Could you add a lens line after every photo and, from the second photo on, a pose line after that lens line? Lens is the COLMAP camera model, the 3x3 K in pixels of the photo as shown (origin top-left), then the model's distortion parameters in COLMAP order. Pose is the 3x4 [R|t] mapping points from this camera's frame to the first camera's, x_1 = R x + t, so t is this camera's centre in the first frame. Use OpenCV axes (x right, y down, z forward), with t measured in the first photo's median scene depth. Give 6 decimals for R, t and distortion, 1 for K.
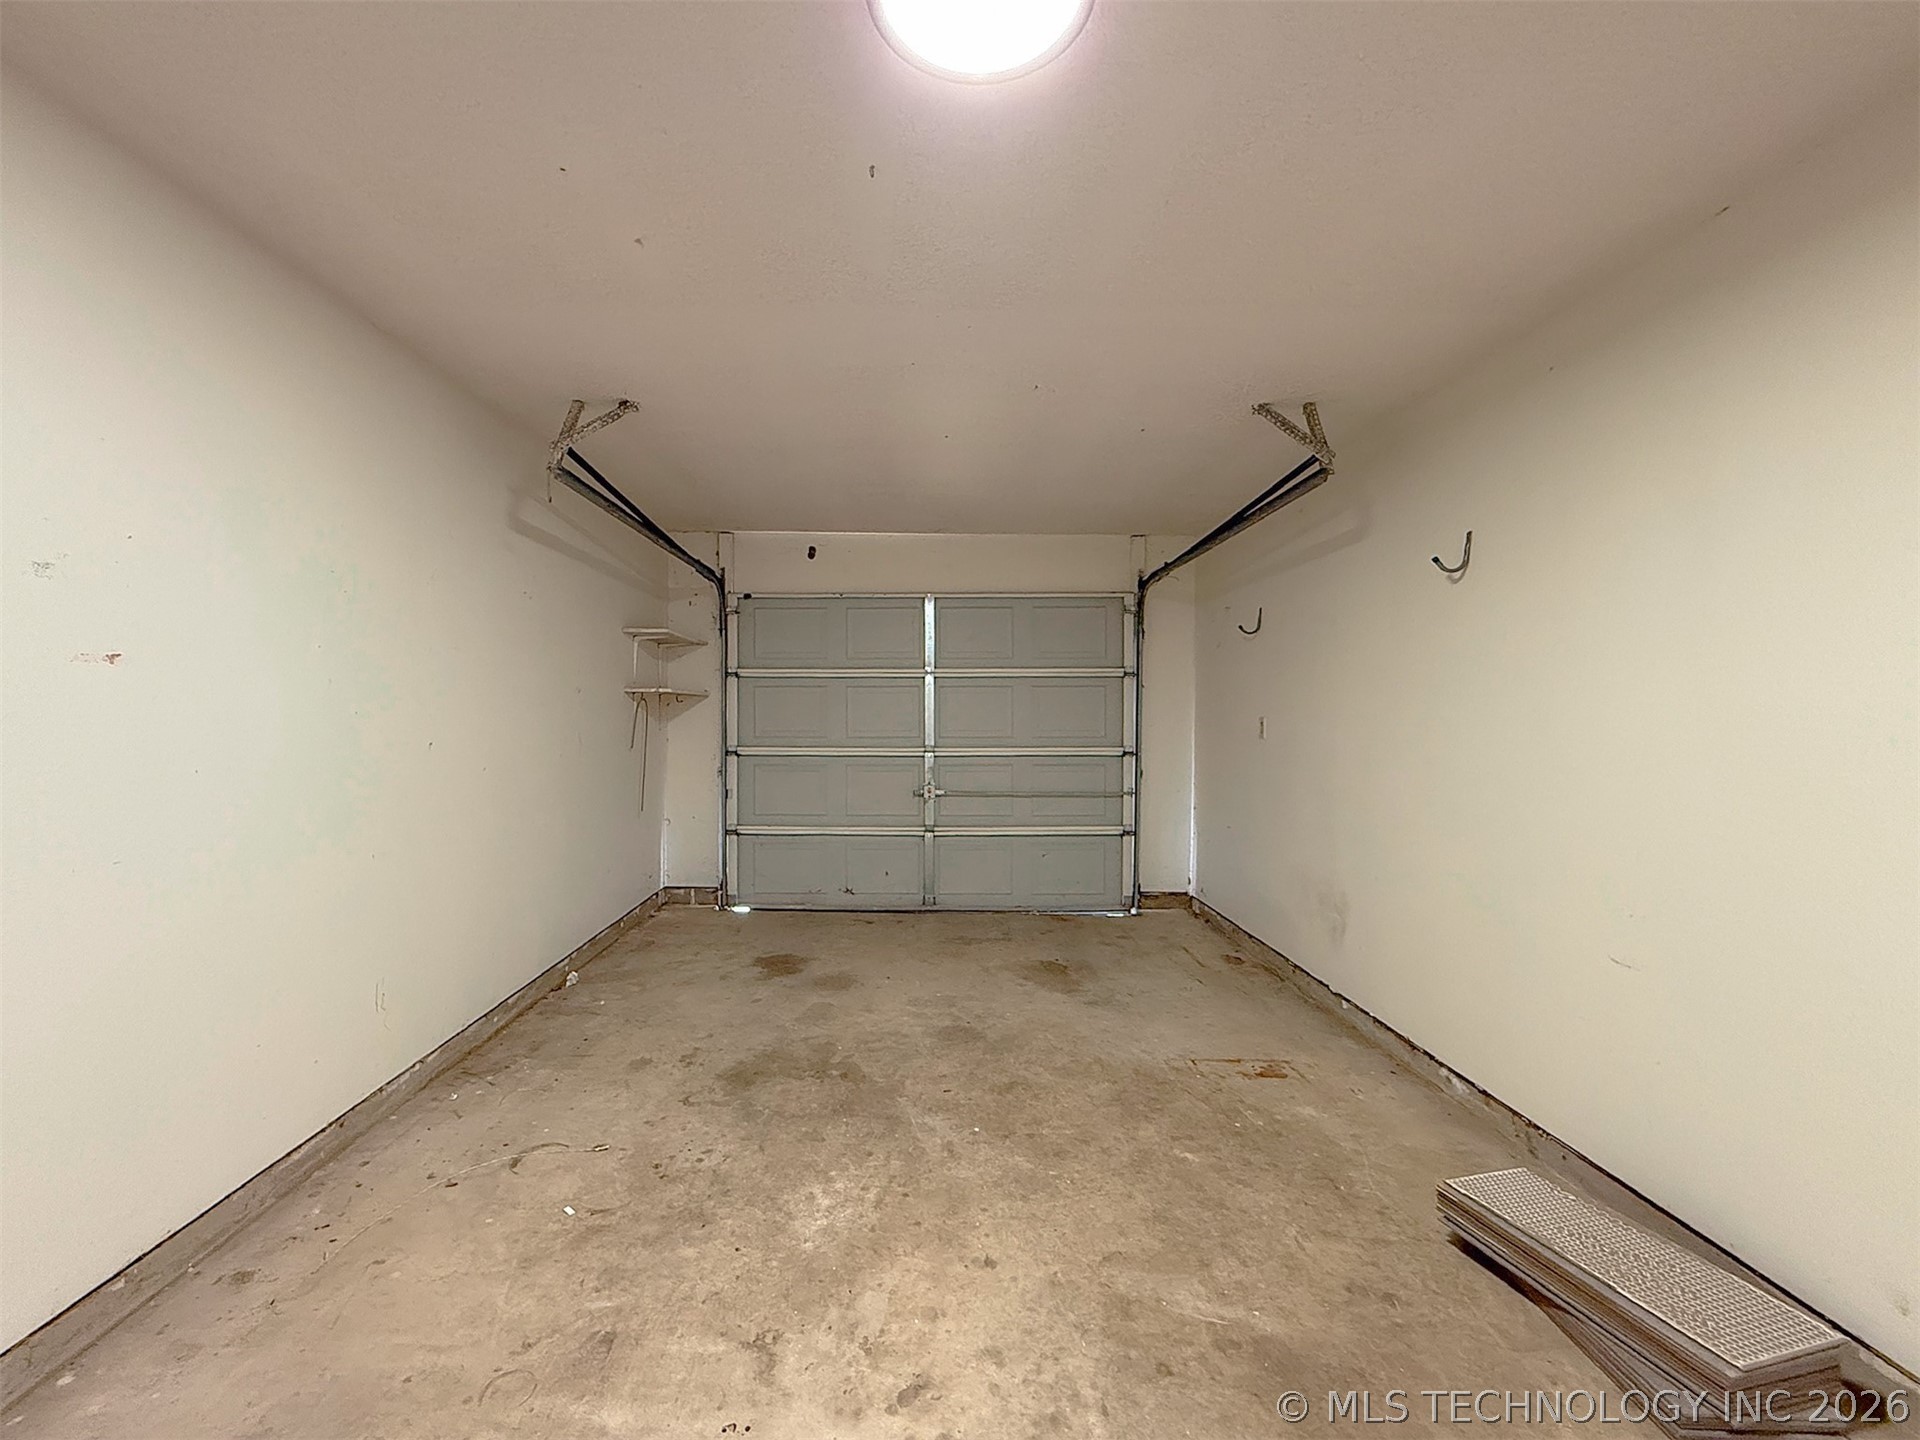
lens RADIAL K [[782.2, 0, 956.7], [0, 782.2, 718.8], [0, 0, 1]] dist [0.010662, -0.000126]
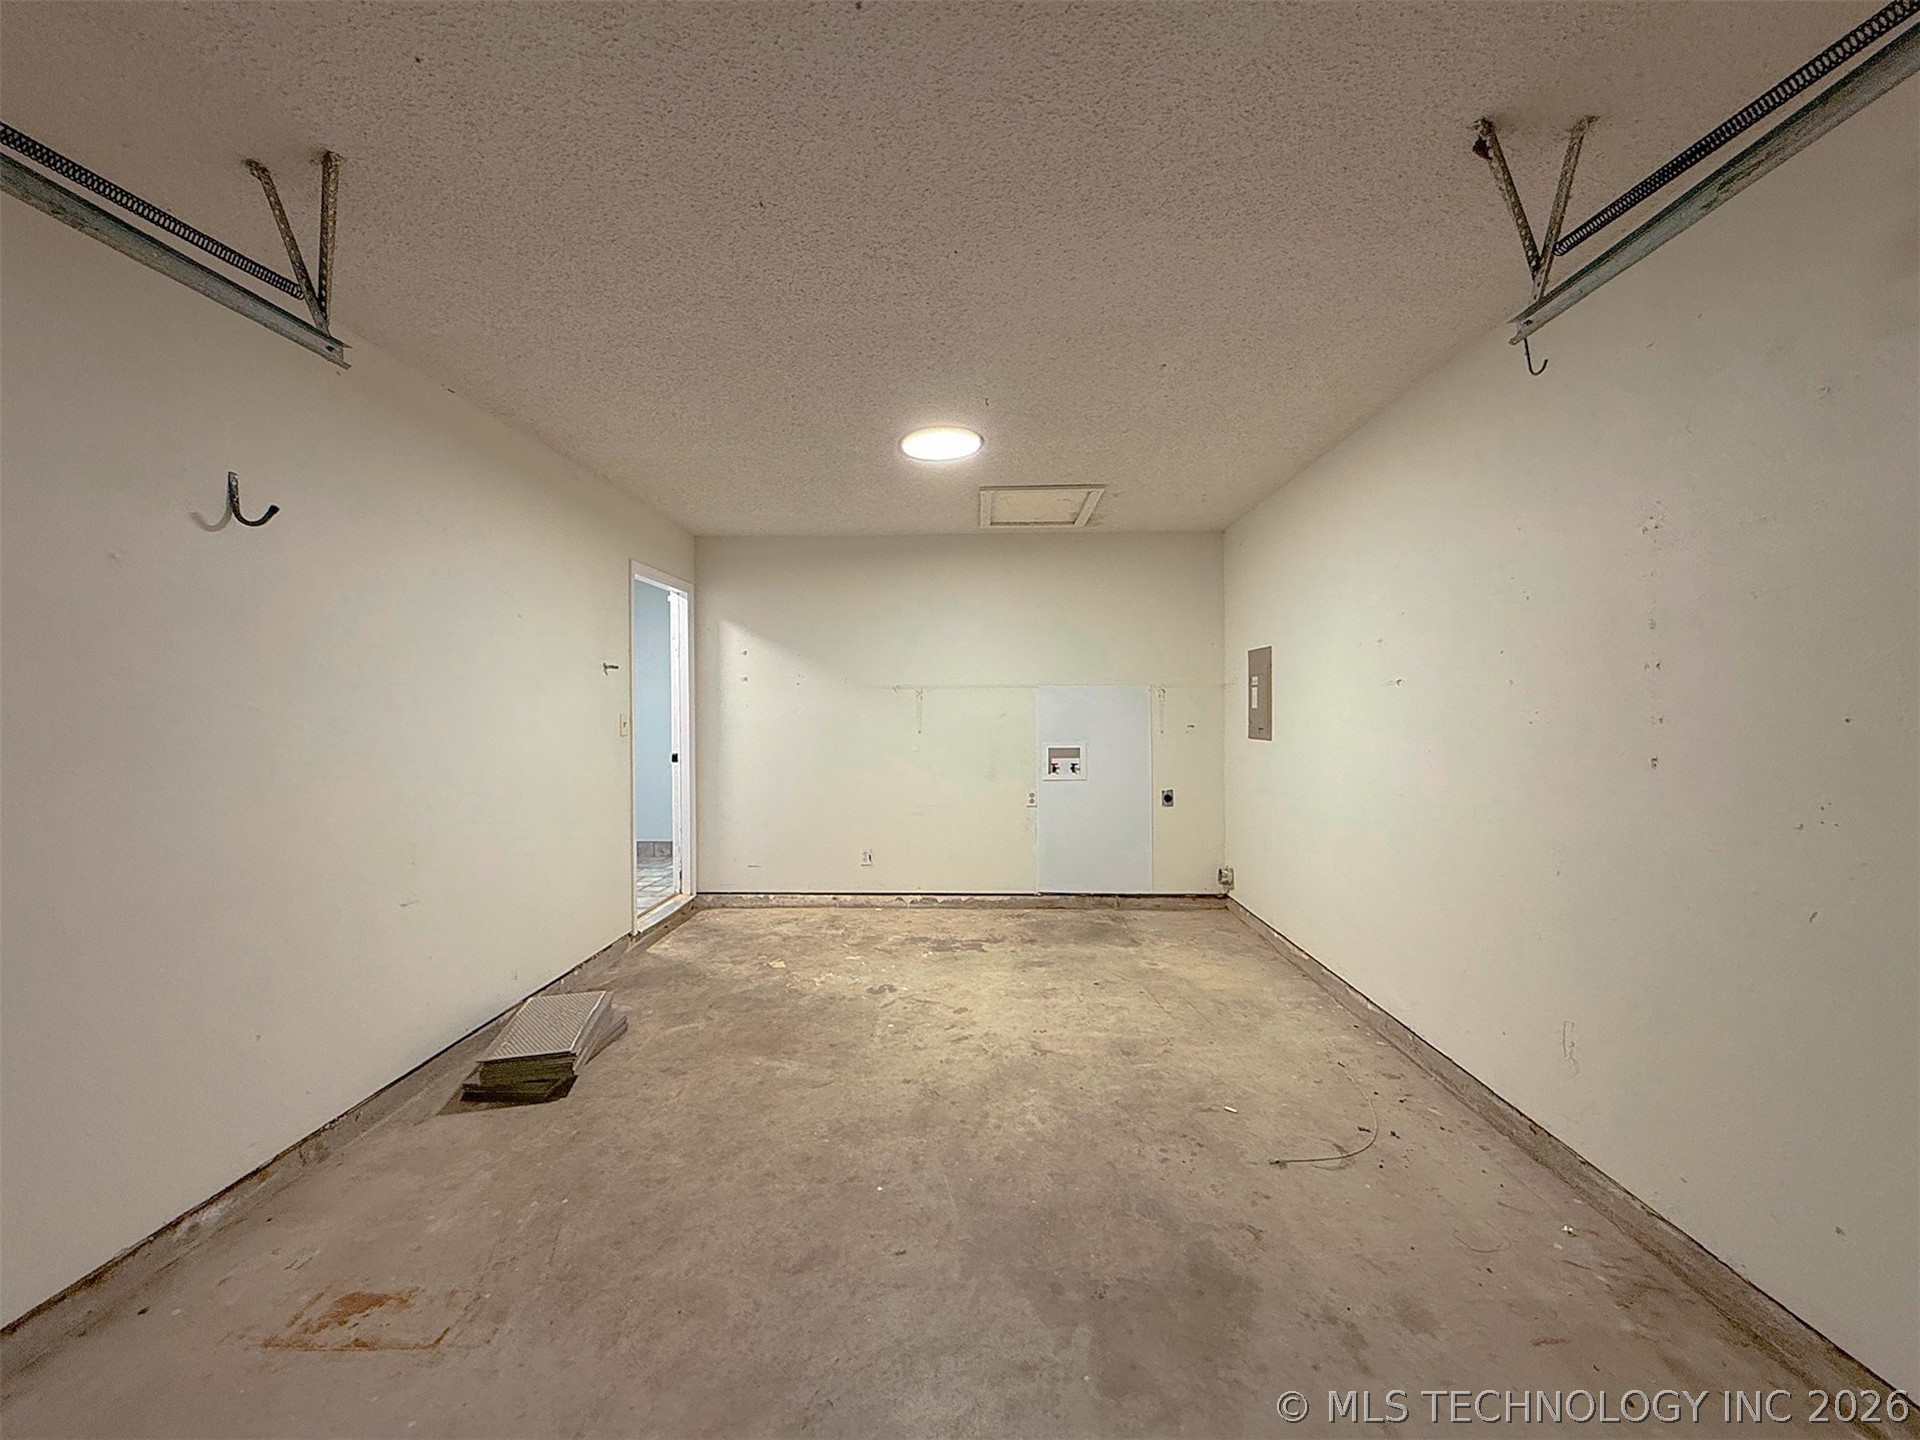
lens RADIAL K [[782.2, 0, 959.7], [0, 782.2, 712.2], [0, 0, 1]] dist [0.010662, -0.000126]
pose [[-0.996739, -0.002772, 0.080644, -0.151397], [-0.001894, 0.999938, 0.010952, -0.017194], [-0.080669, 0.010764, -0.996683, 2.134042]]
